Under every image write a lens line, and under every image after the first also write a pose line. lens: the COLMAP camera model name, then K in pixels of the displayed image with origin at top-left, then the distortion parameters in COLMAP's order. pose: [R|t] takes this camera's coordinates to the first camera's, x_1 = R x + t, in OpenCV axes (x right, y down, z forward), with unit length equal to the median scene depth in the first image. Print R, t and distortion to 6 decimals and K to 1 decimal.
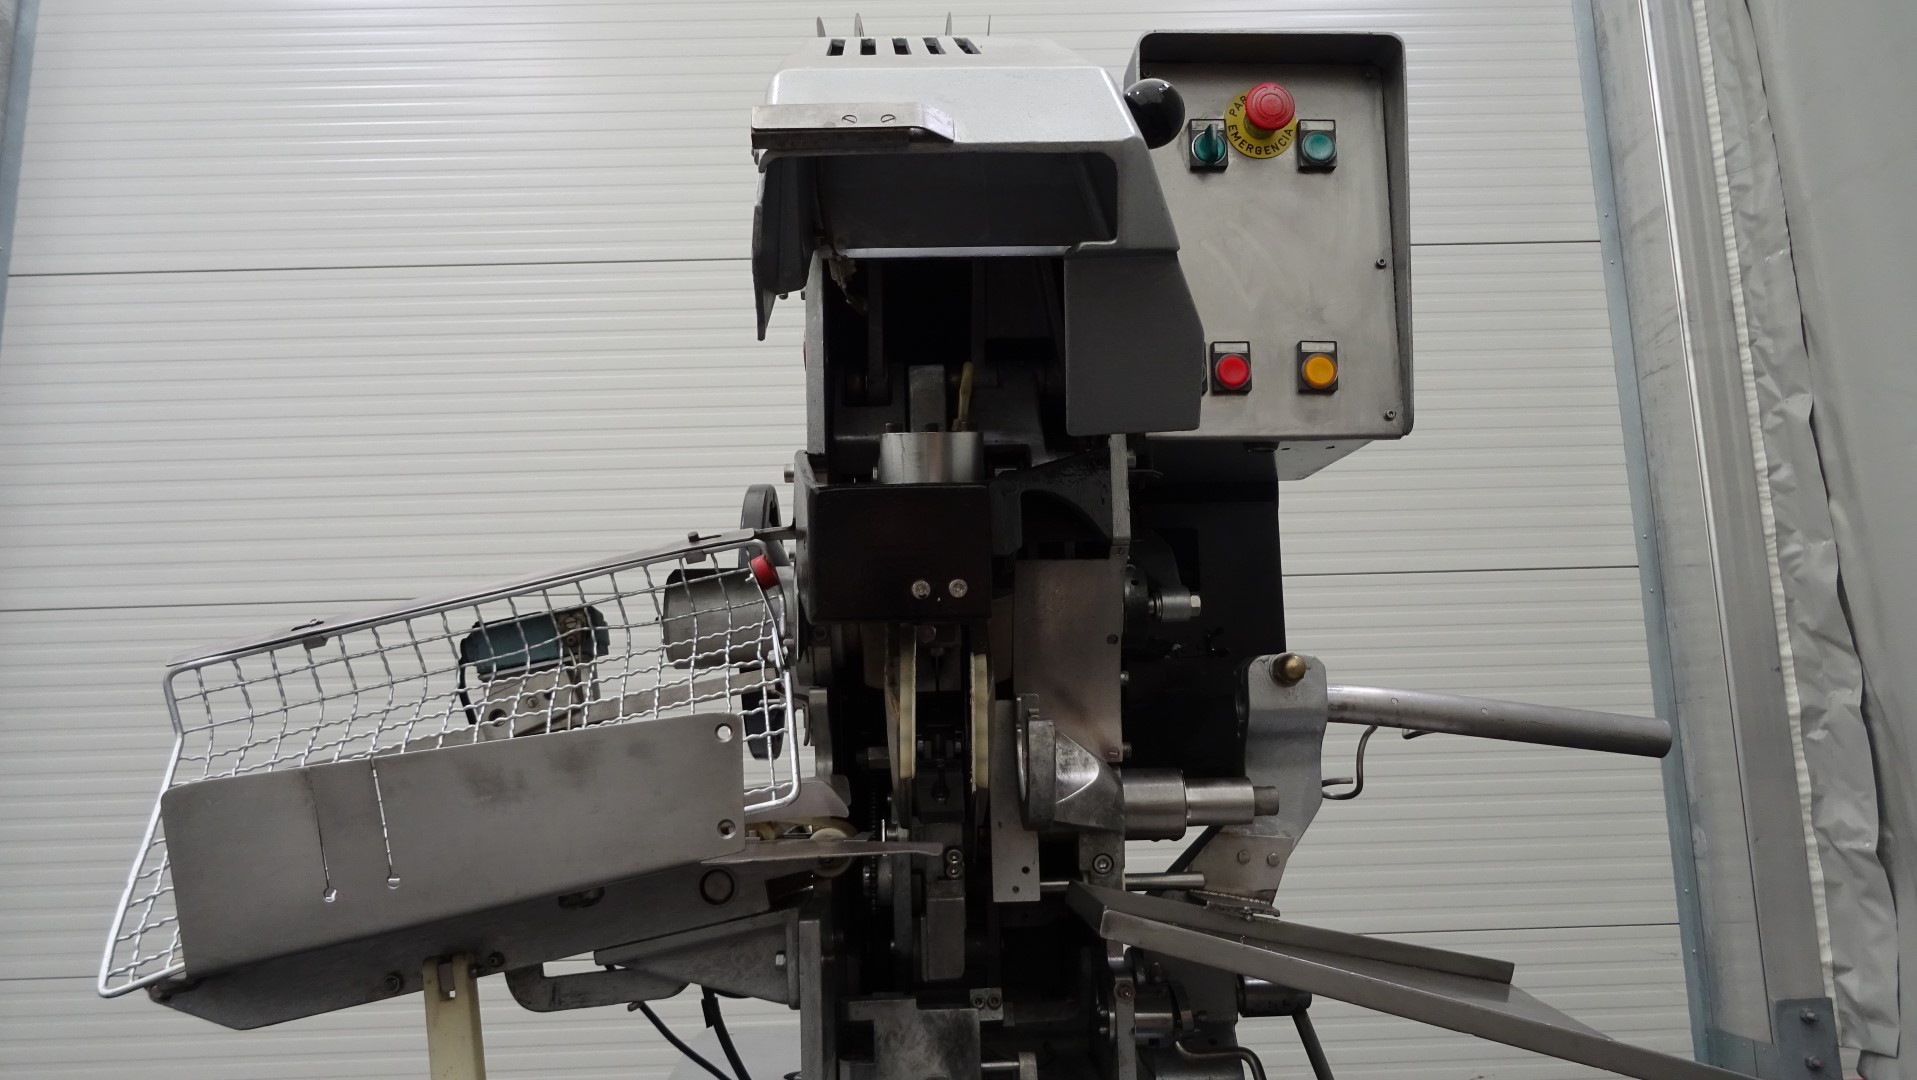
lens RADIAL K [[1355.7, 0, 969.0], [0, 1355.7, 542.9], [0, 0, 1]] dist [0.004212, -0.002199]
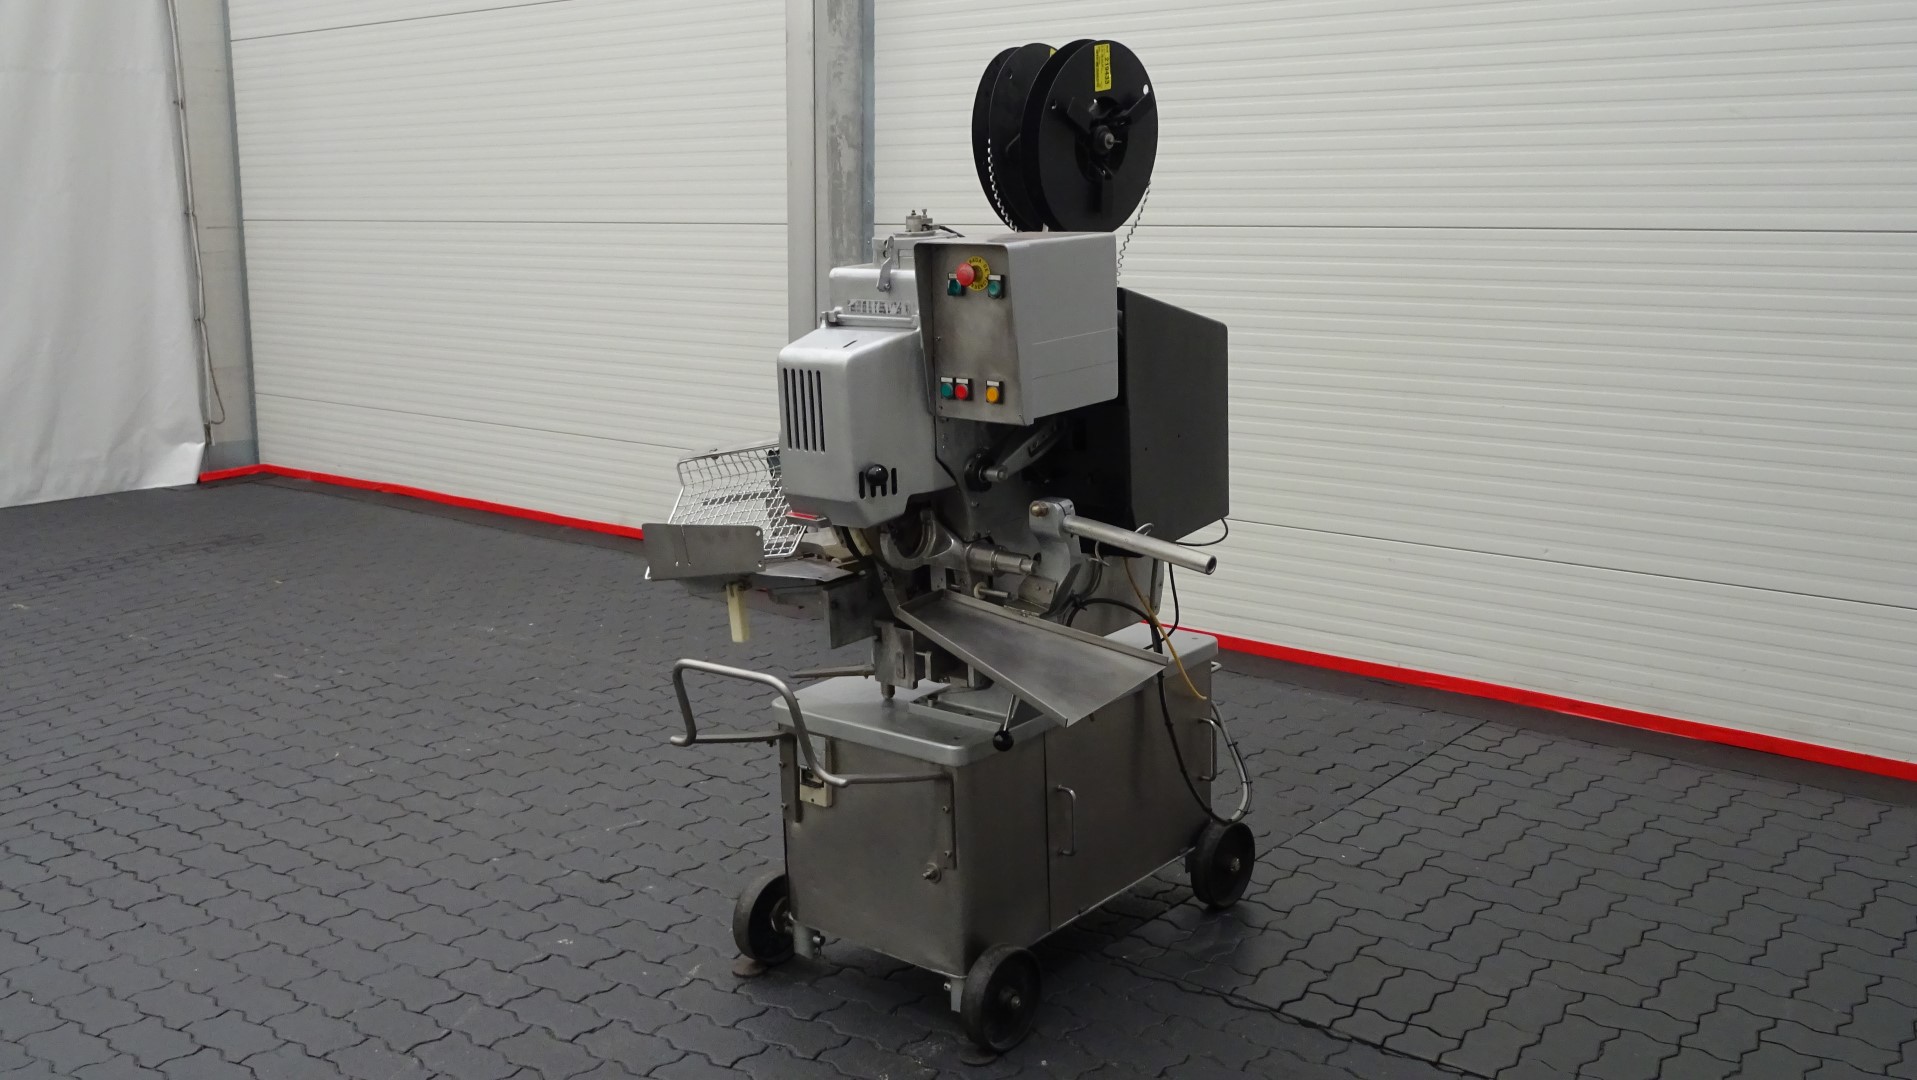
lens RADIAL K [[1828.7, 0, 958.5], [0, 1828.7, 540.0], [0, 0, 1]] dist [0.006570, -0.000110]
pose [[0.736948, 0.151114, -0.658841, 2.239649], [0.104572, 0.937469, 0.331989, -0.909744], [0.667811, -0.313555, 0.675064, -1.139237]]
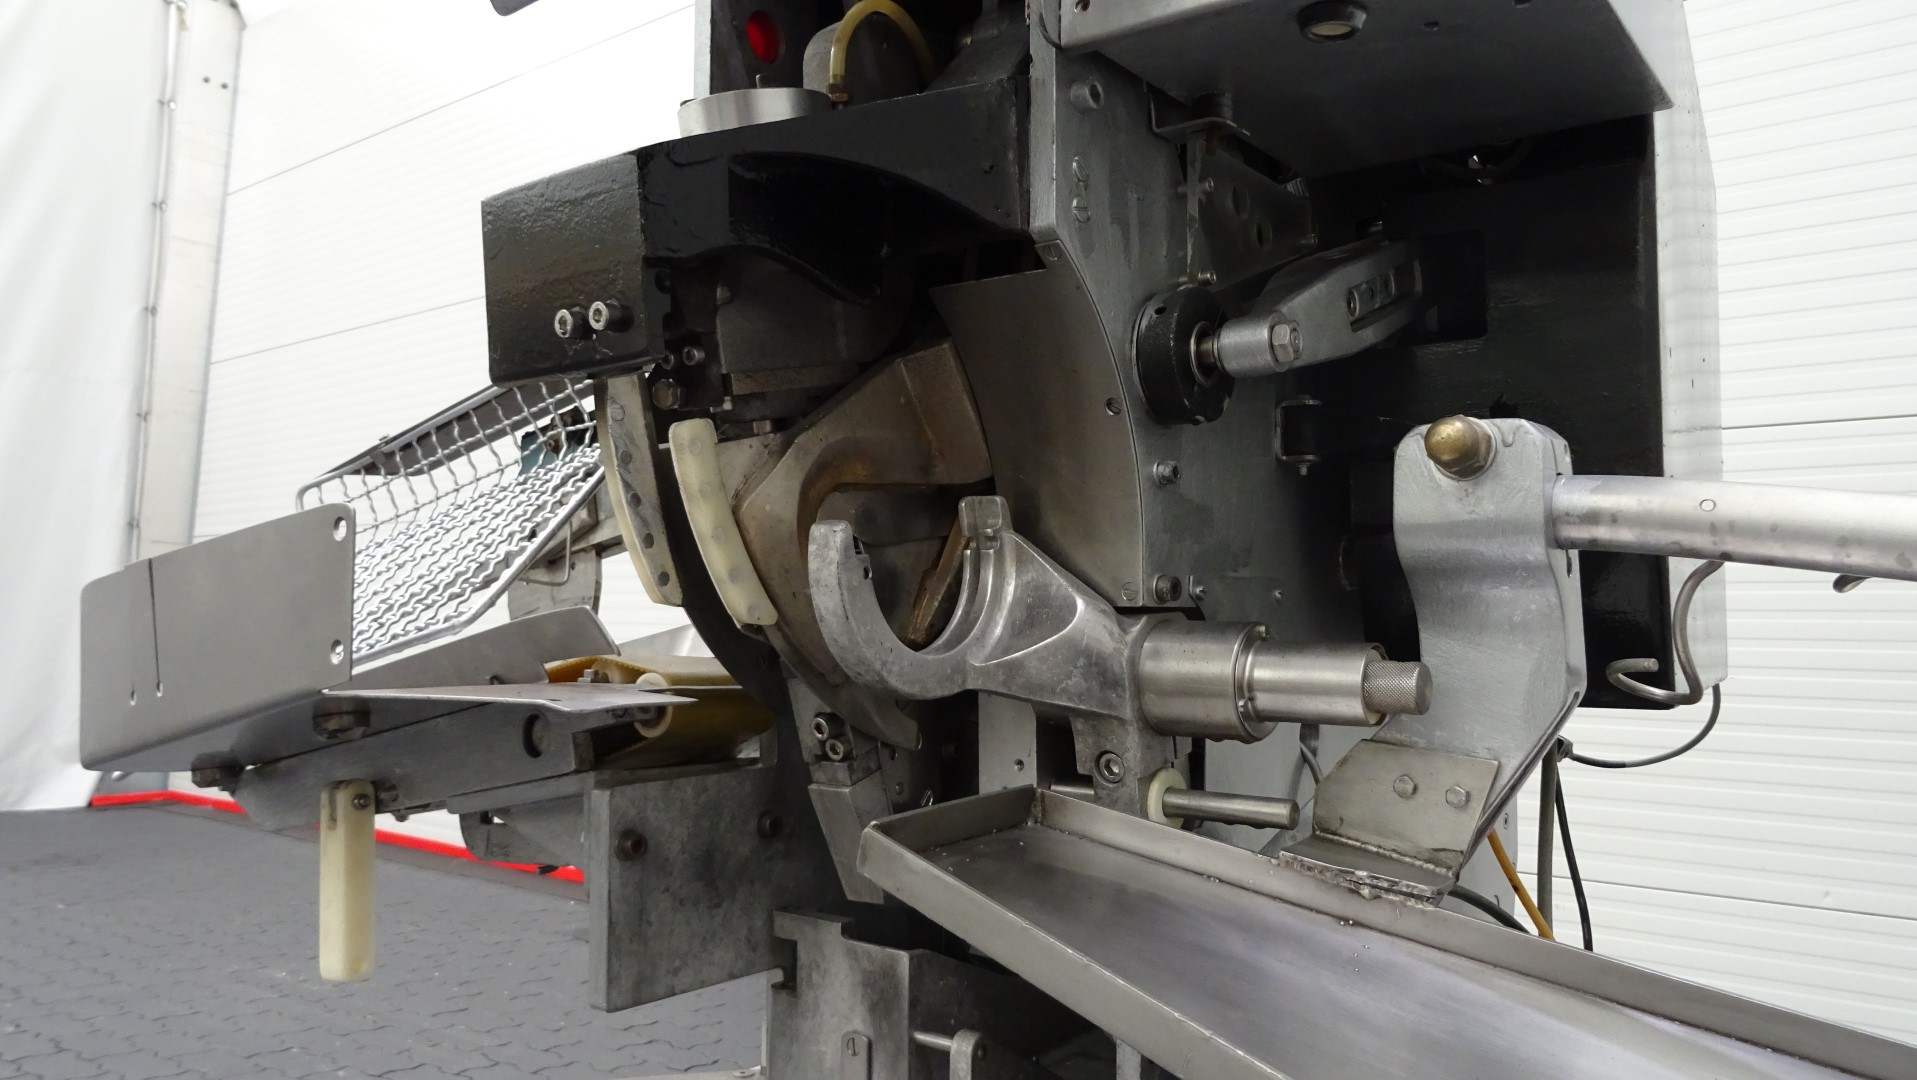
lens RADIAL K [[1355.7, 0, 969.0], [0, 1355.7, 542.9], [0, 0, 1]] dist [0.004212, -0.002199]
pose [[0.769706, -0.000185, -0.638398, 0.469468], [0.053047, 0.996560, 0.063670, 0.094973], [0.636191, -0.082872, 0.767068, 0.512651]]
